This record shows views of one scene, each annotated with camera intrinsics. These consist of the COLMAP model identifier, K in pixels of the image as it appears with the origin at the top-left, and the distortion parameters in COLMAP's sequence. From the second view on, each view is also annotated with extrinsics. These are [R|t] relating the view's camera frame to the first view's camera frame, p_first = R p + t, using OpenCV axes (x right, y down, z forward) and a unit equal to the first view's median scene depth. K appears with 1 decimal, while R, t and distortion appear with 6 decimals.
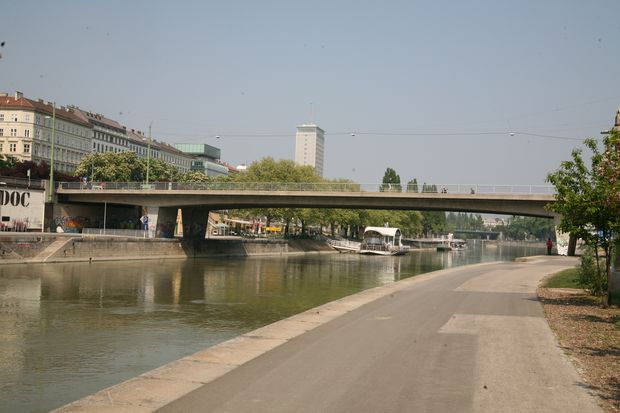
lens RADIAL K [[784.1, 0, 310.0], [0, 784.1, 206.5], [0, 0, 1]] dist [0.060711, 0.070455]
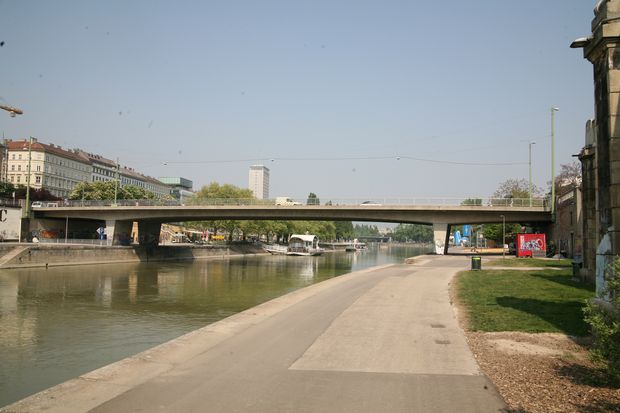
lens RADIAL K [[523.9, 0, 310.0], [0, 523.9, 206.5], [0, 0, 1]] dist [-0.099197, 0.137547]
pose [[0.996157, -0.011416, 0.086842, 0.026410], [0.014005, 0.999474, -0.029261, 0.004522], [-0.086462, 0.030365, 0.995792, 0.111975]]
